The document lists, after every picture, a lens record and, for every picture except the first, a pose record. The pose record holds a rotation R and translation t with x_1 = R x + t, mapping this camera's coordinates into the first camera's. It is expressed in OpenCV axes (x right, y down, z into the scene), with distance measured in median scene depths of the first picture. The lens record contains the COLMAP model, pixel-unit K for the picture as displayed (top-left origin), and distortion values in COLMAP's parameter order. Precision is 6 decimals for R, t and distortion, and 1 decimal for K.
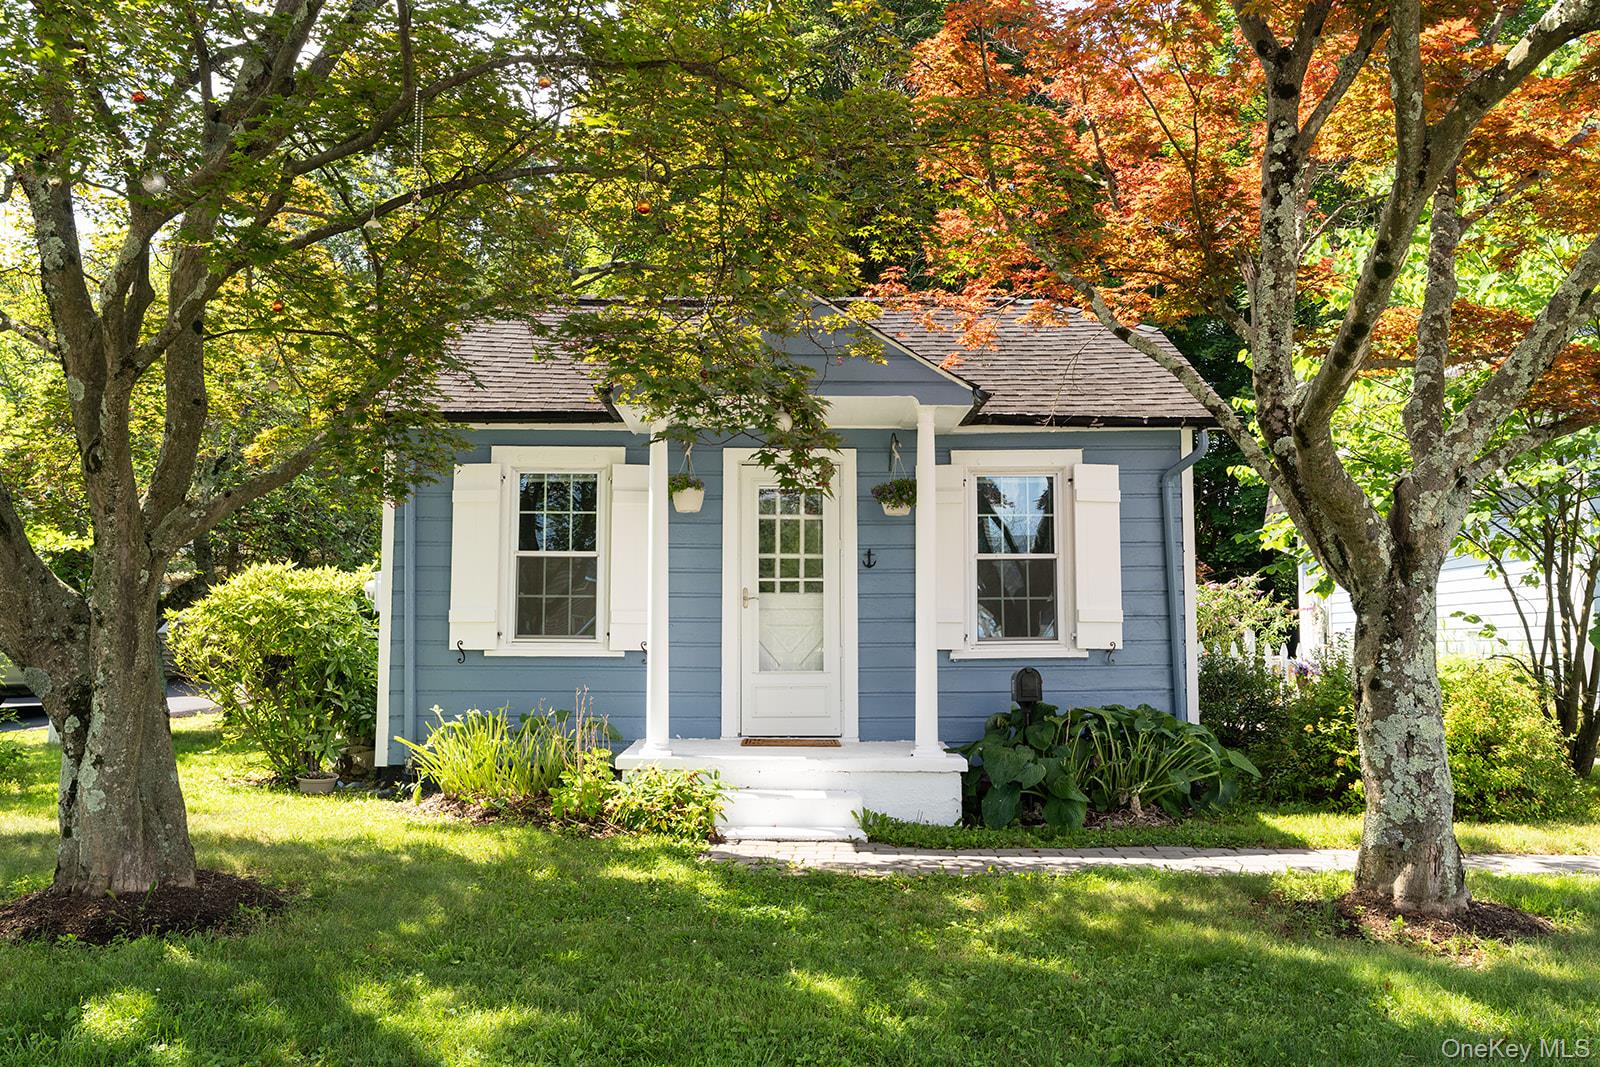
lens RADIAL K [[1364.1, 0, 802.8], [0, 1364.1, 518.2], [0, 0, 1]] dist [0.026175, 0.000376]
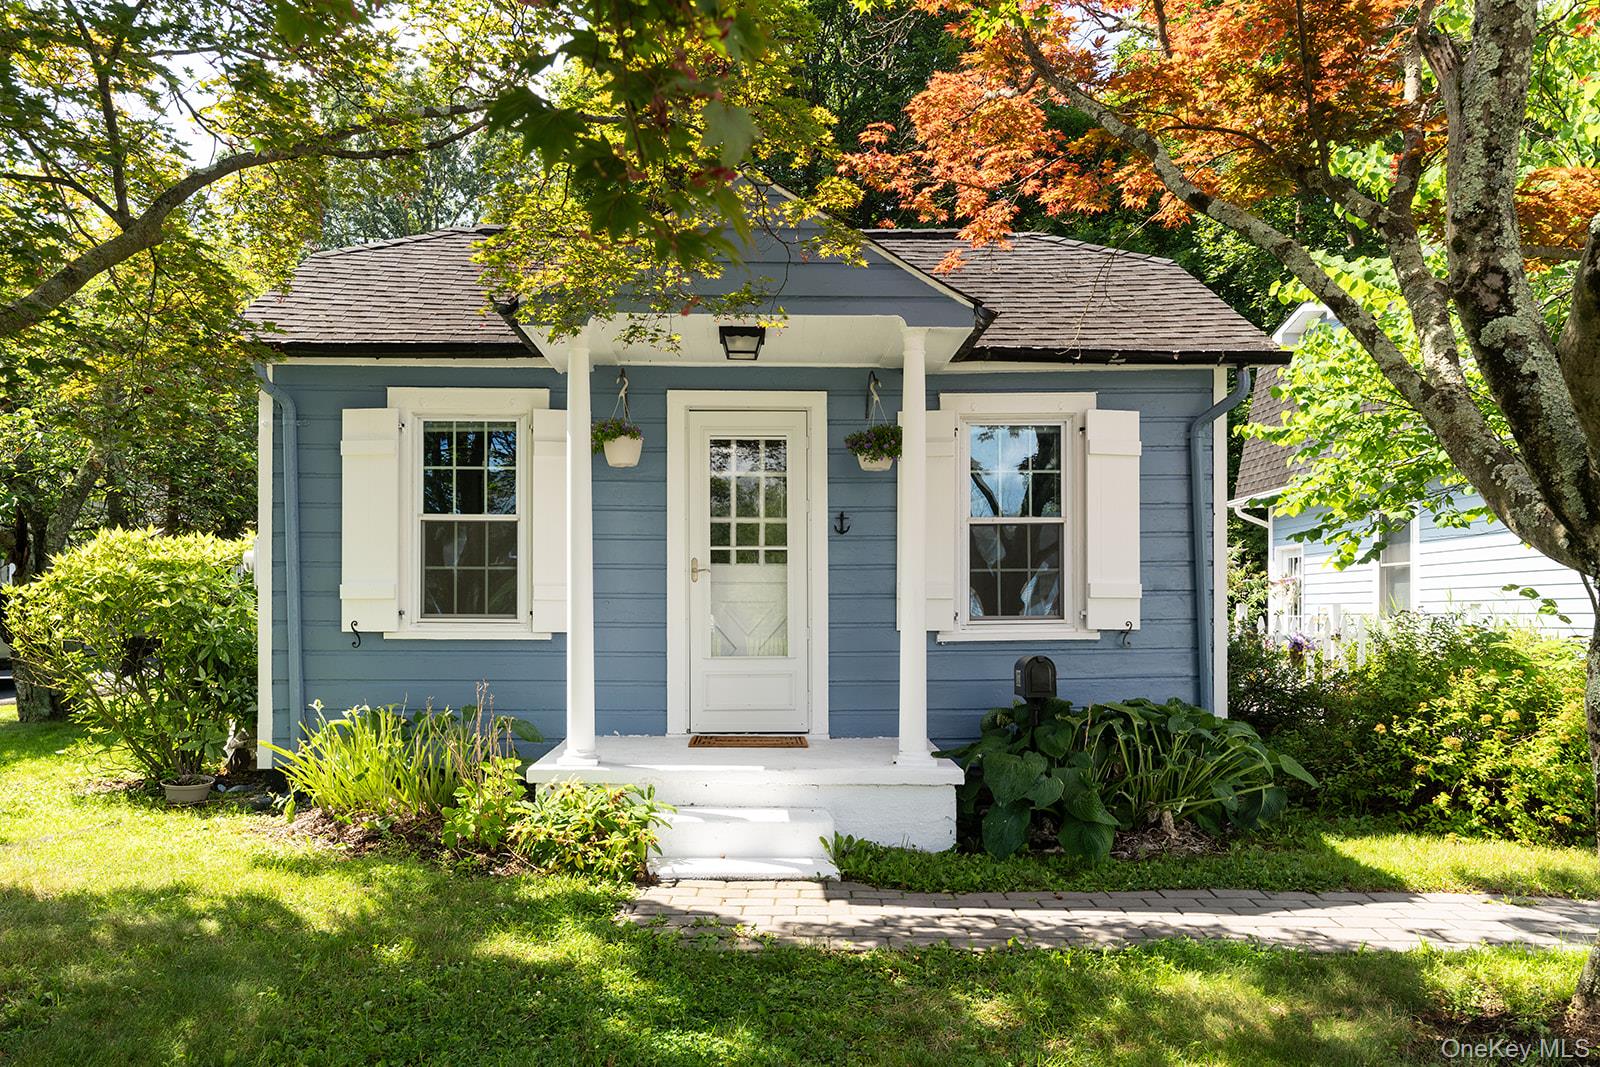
lens RADIAL K [[1201.6, 0, 797.0], [0, 1201.6, 542.0], [0, 0, 1]] dist [0.000369, -0.000006]
pose [[0.999871, -0.000270, 0.016049, 0.009769], [-0.000305, 0.999357, 0.035854, 0.015612], [-0.016048, -0.035854, 0.999228, 0.276158]]
